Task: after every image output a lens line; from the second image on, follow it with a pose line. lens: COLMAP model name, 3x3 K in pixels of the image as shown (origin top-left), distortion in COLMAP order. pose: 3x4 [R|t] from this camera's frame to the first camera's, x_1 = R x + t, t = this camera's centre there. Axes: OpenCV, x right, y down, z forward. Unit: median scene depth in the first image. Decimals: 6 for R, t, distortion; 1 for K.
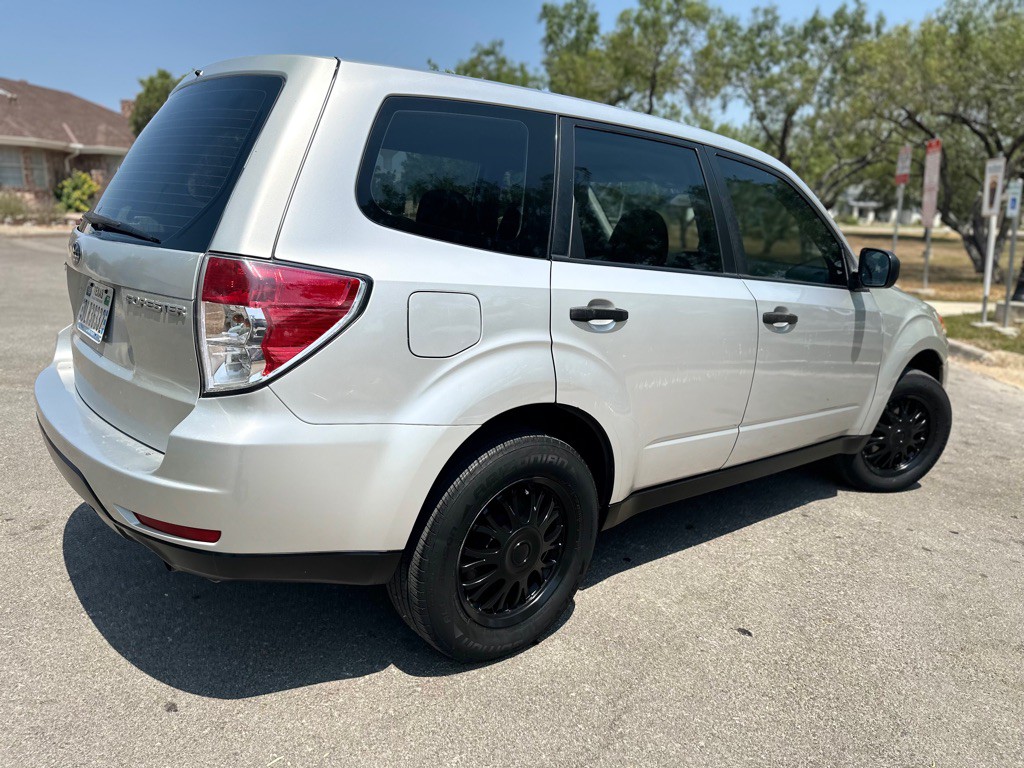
lens RADIAL K [[724.6, 0, 507.5], [0, 724.6, 384.9], [0, 0, 1]] dist [0.024694, -0.032232]
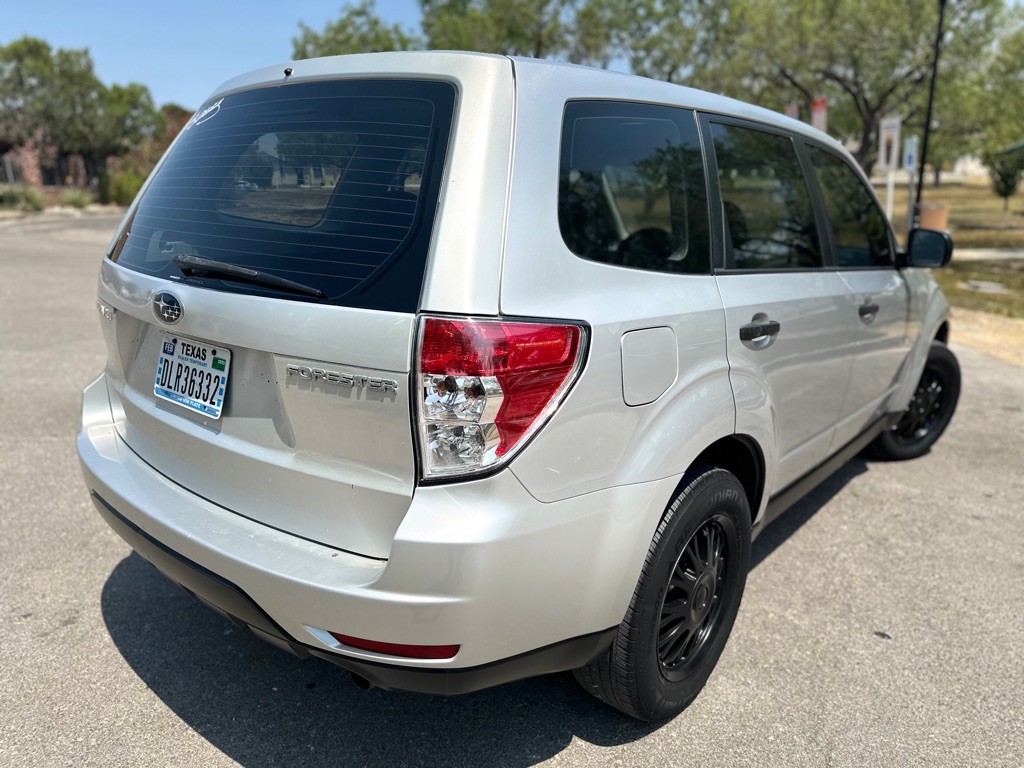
lens RADIAL K [[724.6, 0, 514.8], [0, 724.6, 390.9], [0, 0, 1]] dist [0.024694, -0.032232]
pose [[0.983174, -0.087703, 0.160241, -0.283975], [0.079136, 0.995111, 0.059096, -0.085478], [-0.164640, -0.045421, 0.985307, 0.118065]]
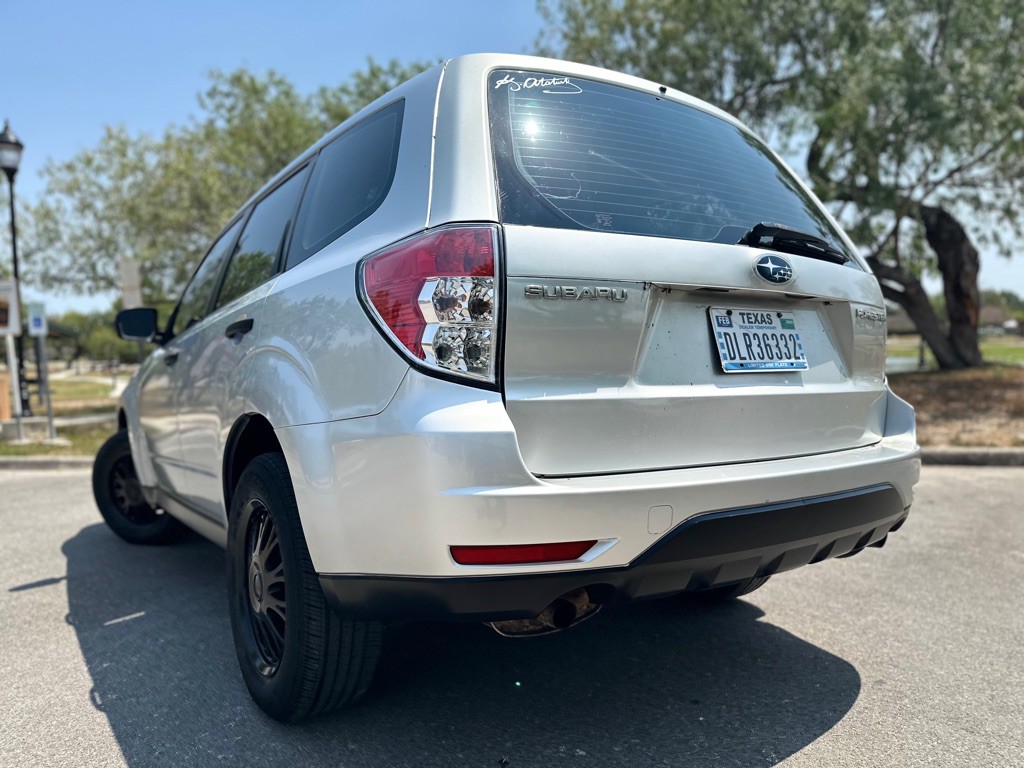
lens RADIAL K [[724.6, 0, 529.8], [0, 724.6, 401.3], [0, 0, 1]] dist [0.024694, -0.032232]
pose [[0.071107, -0.081553, 0.994129, -1.159321], [0.244892, 0.967575, 0.061858, -0.124147], [-0.966939, 0.239056, 0.088773, 0.986973]]
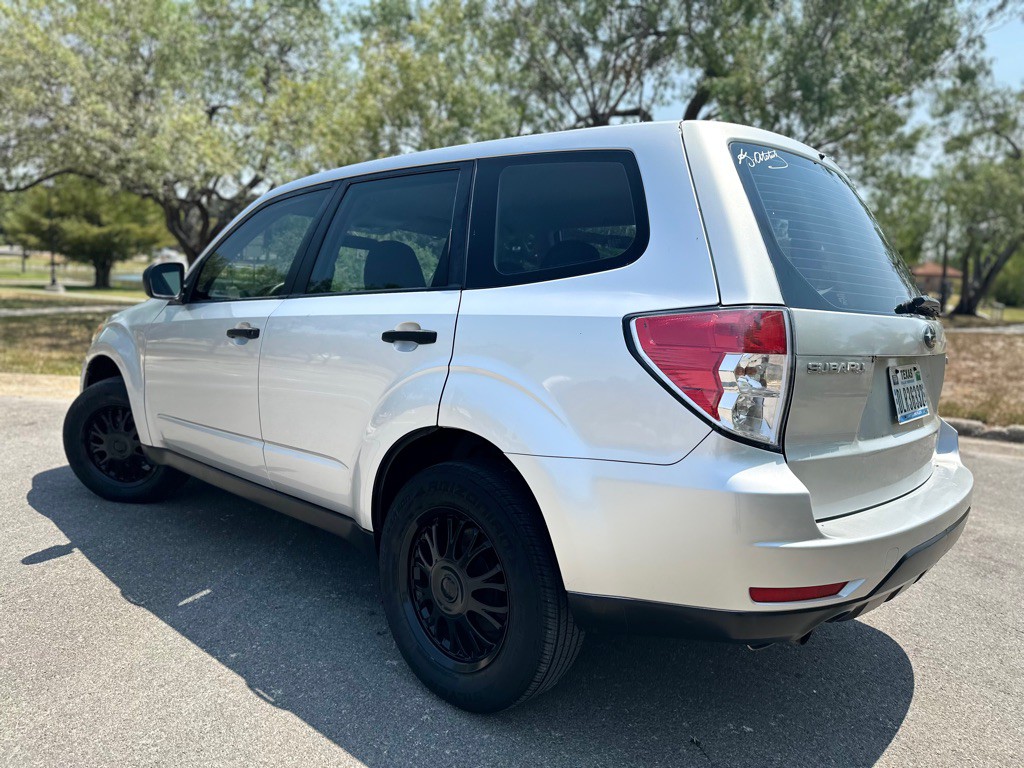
lens RADIAL K [[724.6, 0, 520.1], [0, 724.6, 374.2], [0, 0, 1]] dist [0.024694, -0.032232]
pose [[-0.136253, -0.158517, 0.977910, -1.206057], [0.165112, 0.969675, 0.180188, -0.324882], [-0.976818, 0.186016, -0.105948, 1.336559]]
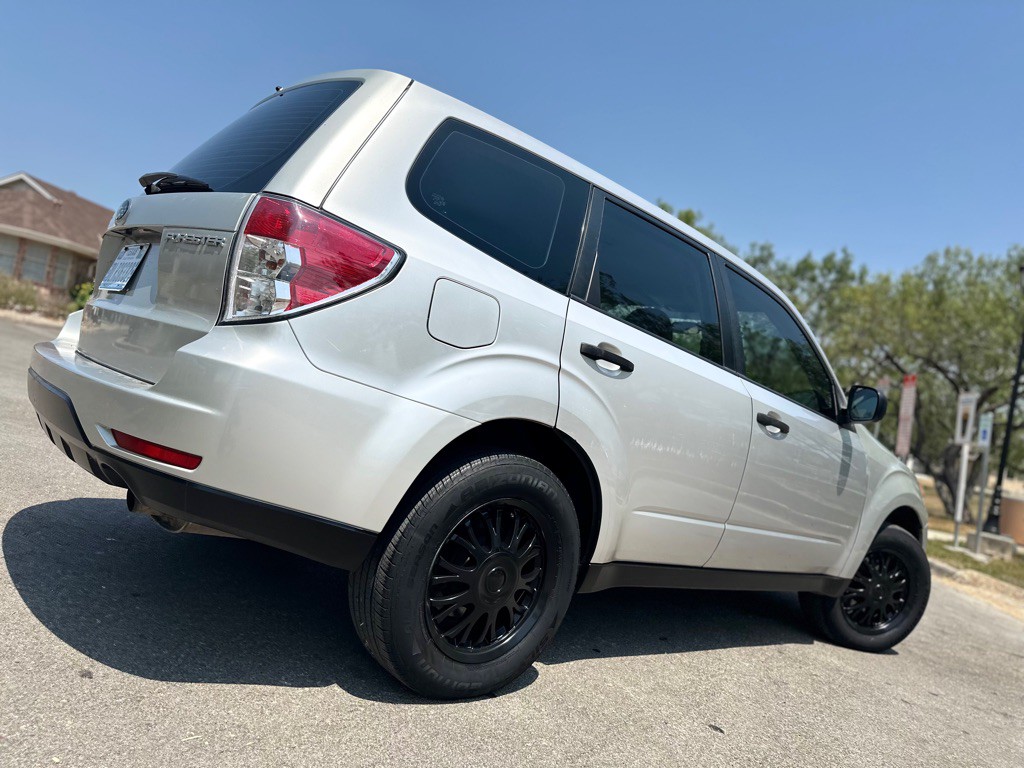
lens RADIAL K [[724.6, 0, 517.8], [0, 724.6, 383.4], [0, 0, 1]] dist [0.024694, -0.032232]
pose [[0.986213, 0.164258, 0.020103, -0.012394], [-0.154128, 0.955959, -0.249775, 0.182950], [-0.060245, 0.243233, 0.968095, 0.014383]]
